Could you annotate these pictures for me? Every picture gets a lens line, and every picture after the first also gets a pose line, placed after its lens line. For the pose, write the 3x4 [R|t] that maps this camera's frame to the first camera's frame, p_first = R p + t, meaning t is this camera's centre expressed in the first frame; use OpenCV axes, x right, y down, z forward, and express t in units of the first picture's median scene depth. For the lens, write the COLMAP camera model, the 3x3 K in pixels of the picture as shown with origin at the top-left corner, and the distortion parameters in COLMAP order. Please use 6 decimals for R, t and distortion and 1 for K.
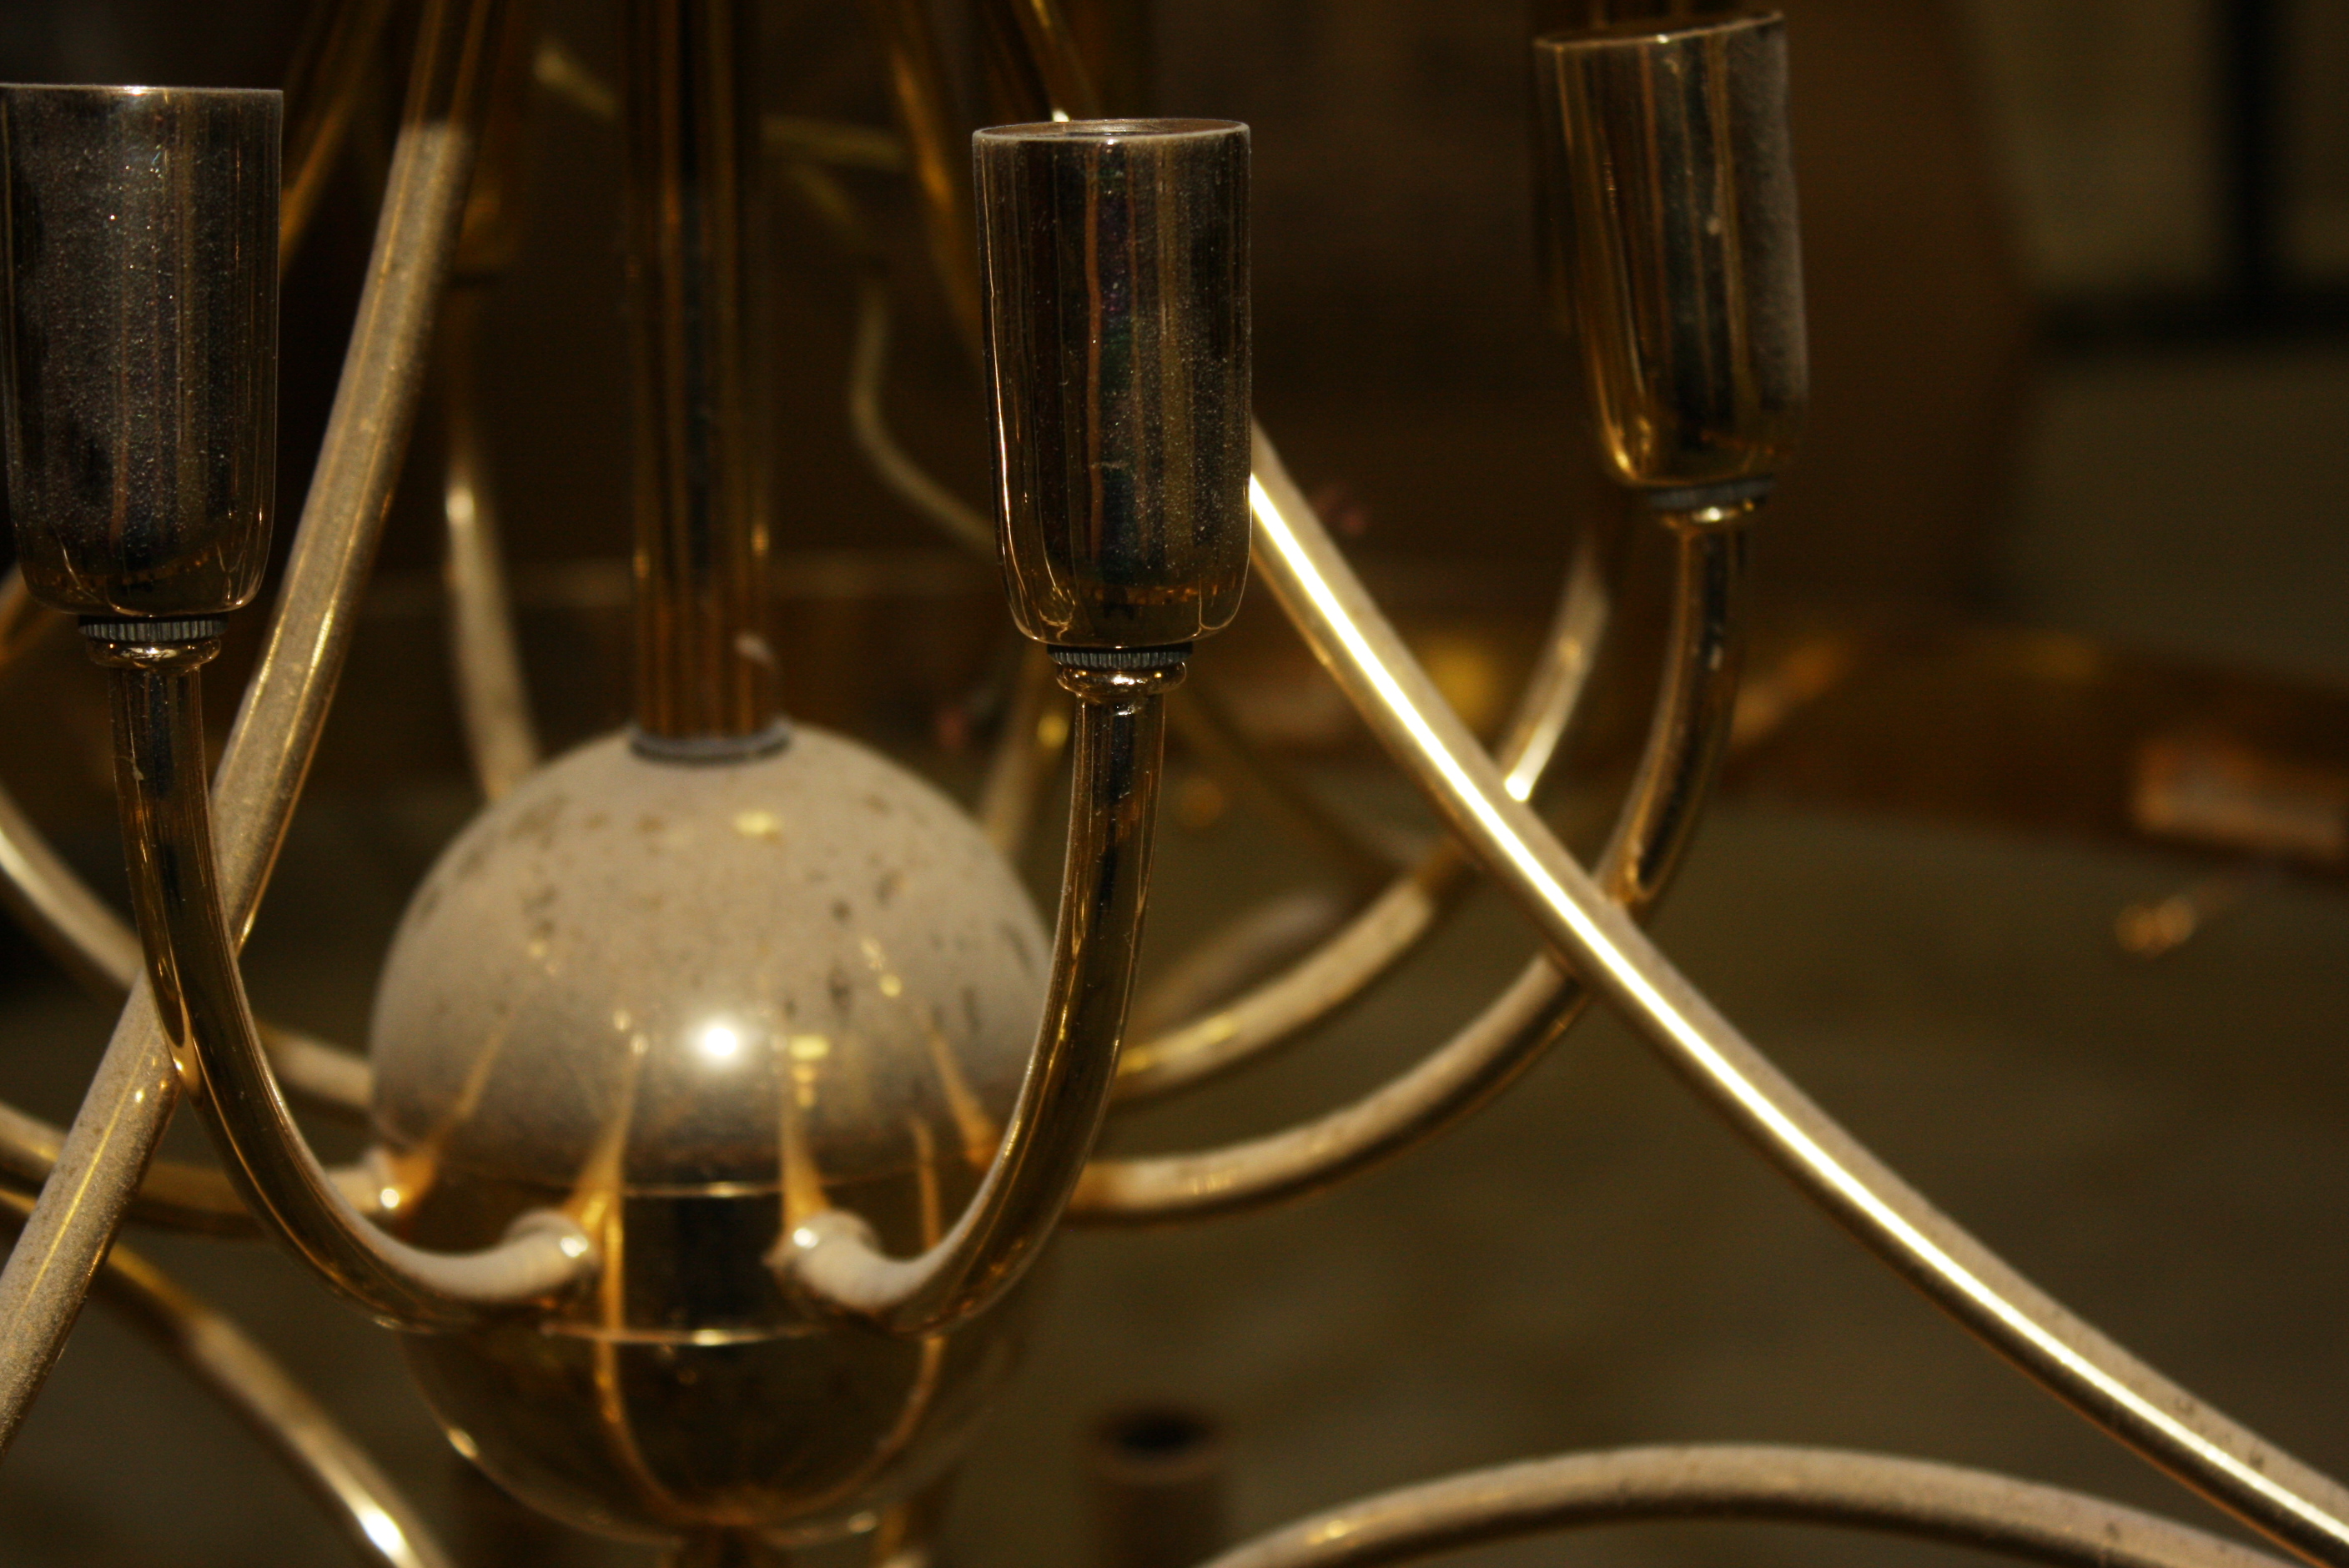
lens RADIAL K [[5112.2, 0, 1177.9], [0, 5112.2, 785.2], [0, 0, 1]] dist [-0.014918, 0.000000]
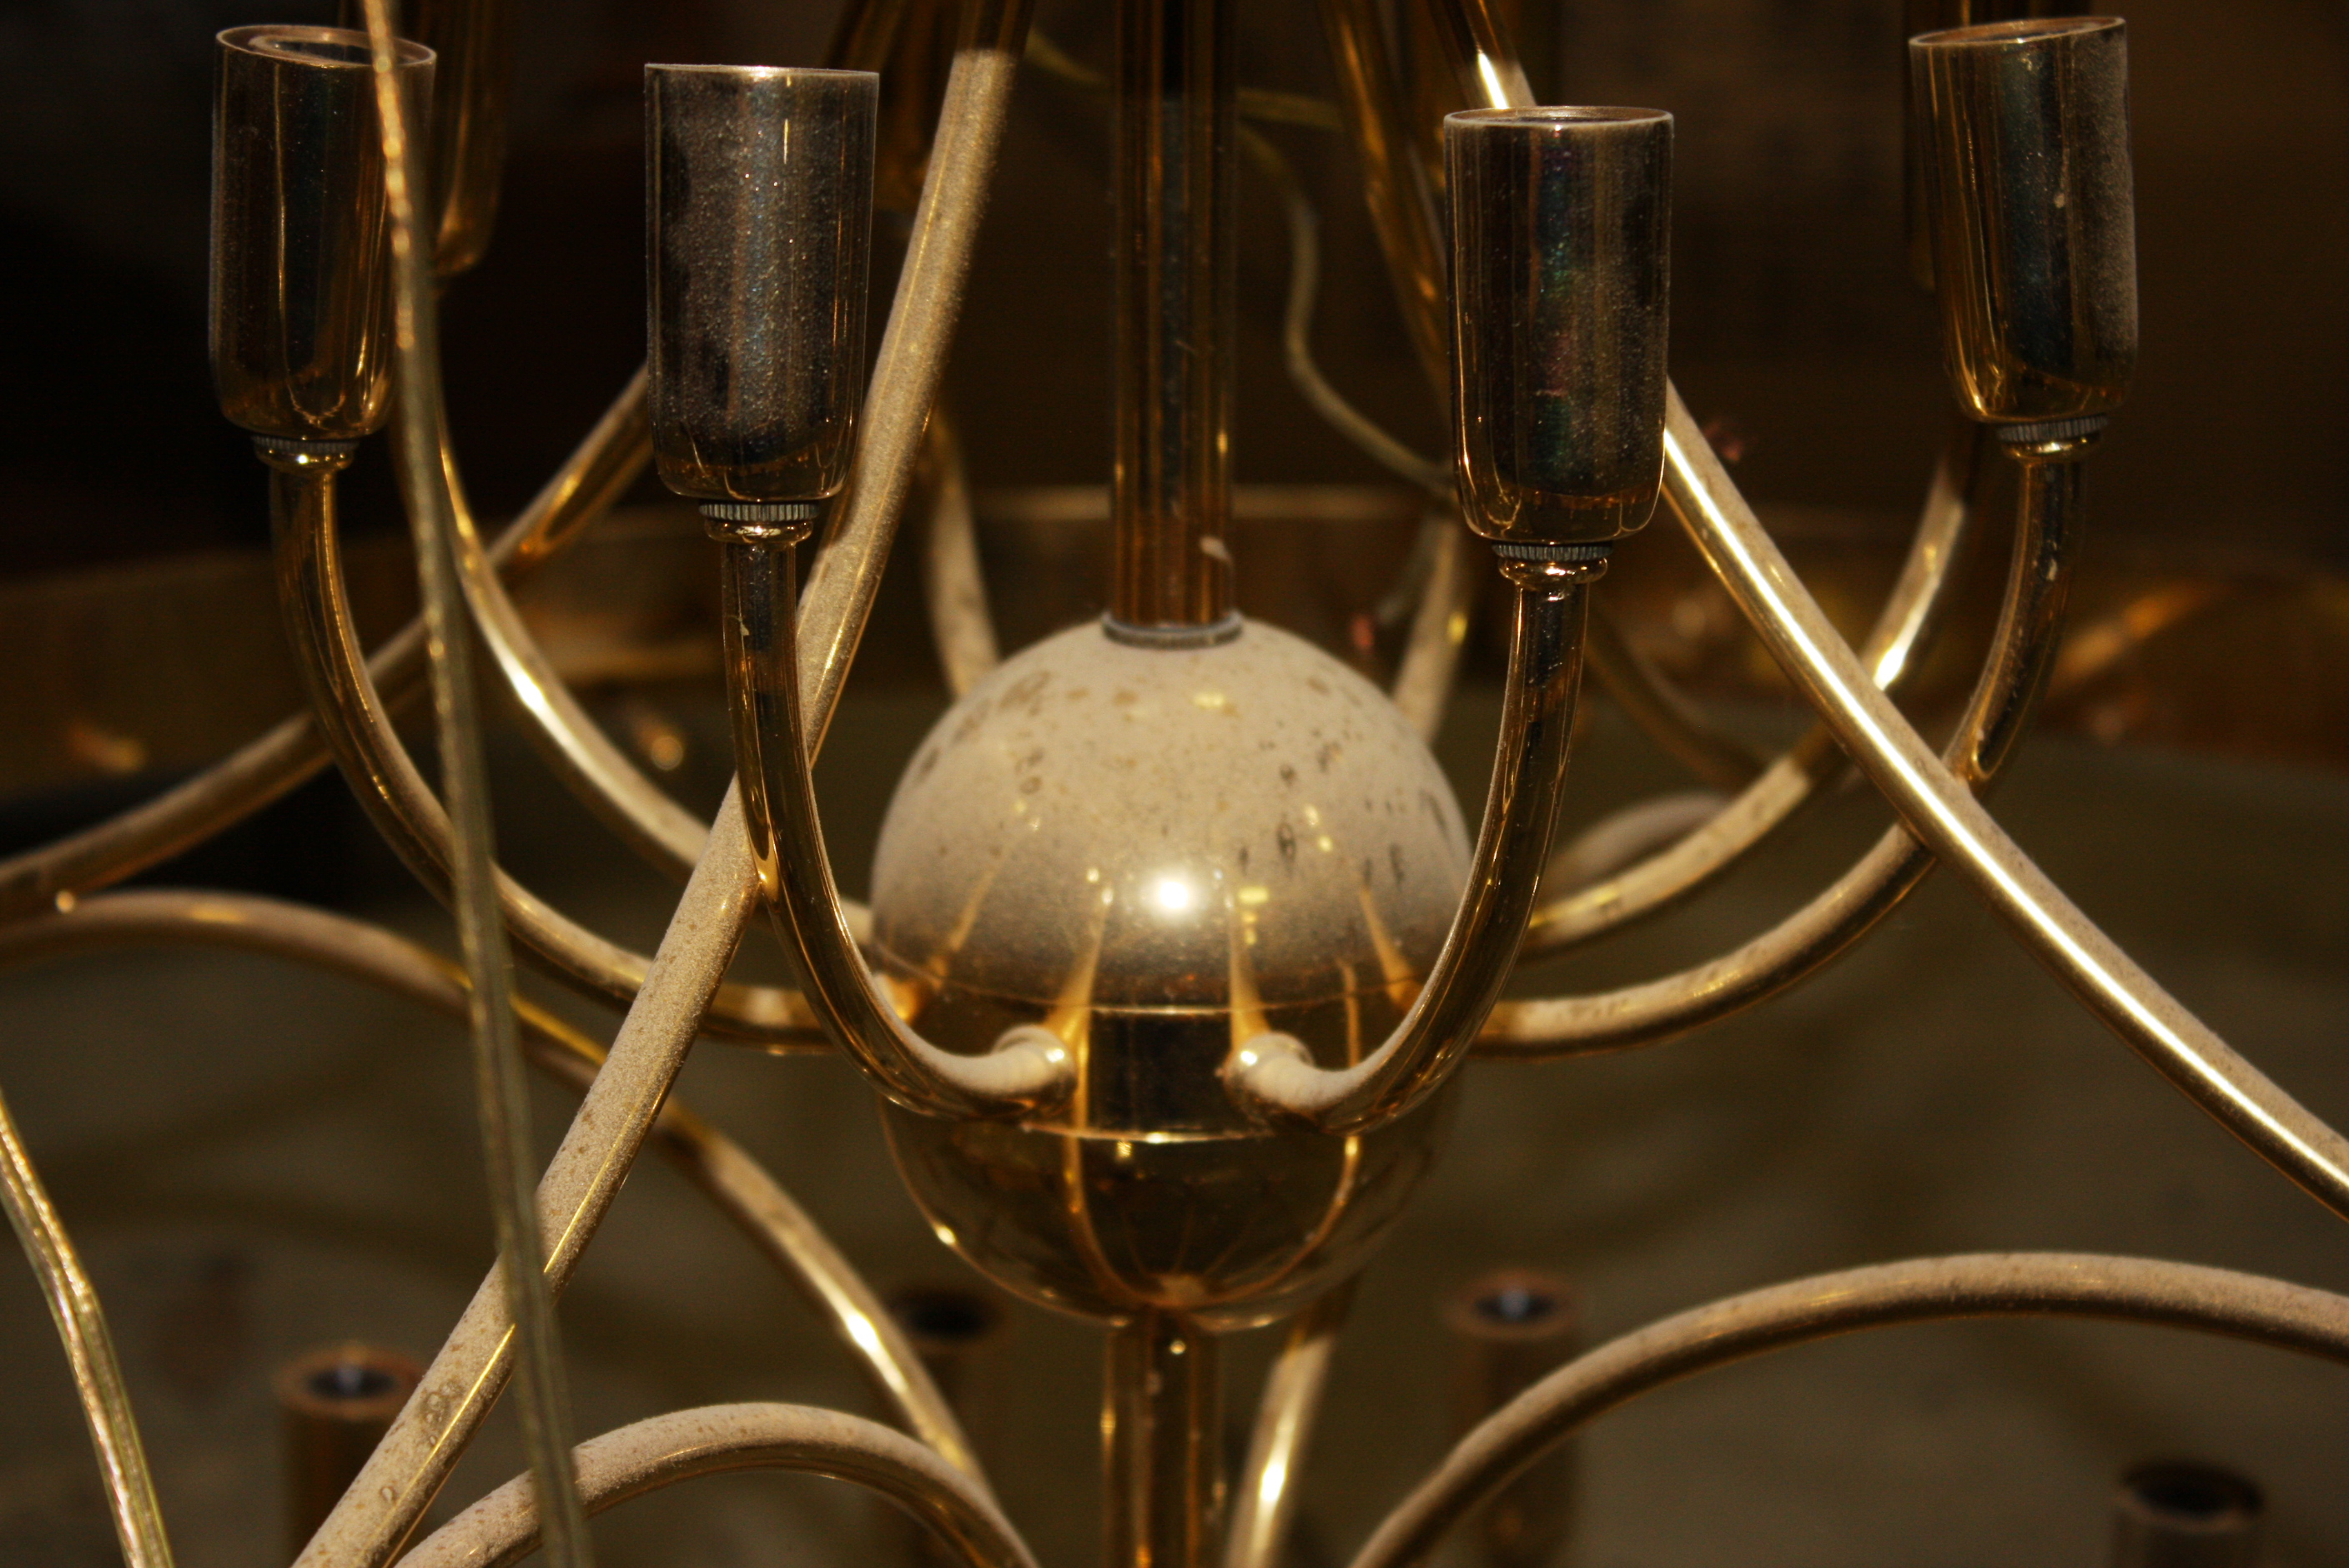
lens RADIAL K [[4972.2, 0, 1169.3], [0, 4972.2, 783.7], [0, 0, 1]] dist [0.006857, 0.000000]
pose [[0.997106, 0.024718, -0.071898, -0.012665], [-0.023687, 0.999605, 0.015149, 0.011223], [0.072244, -0.013402, 0.997297, -0.144404]]
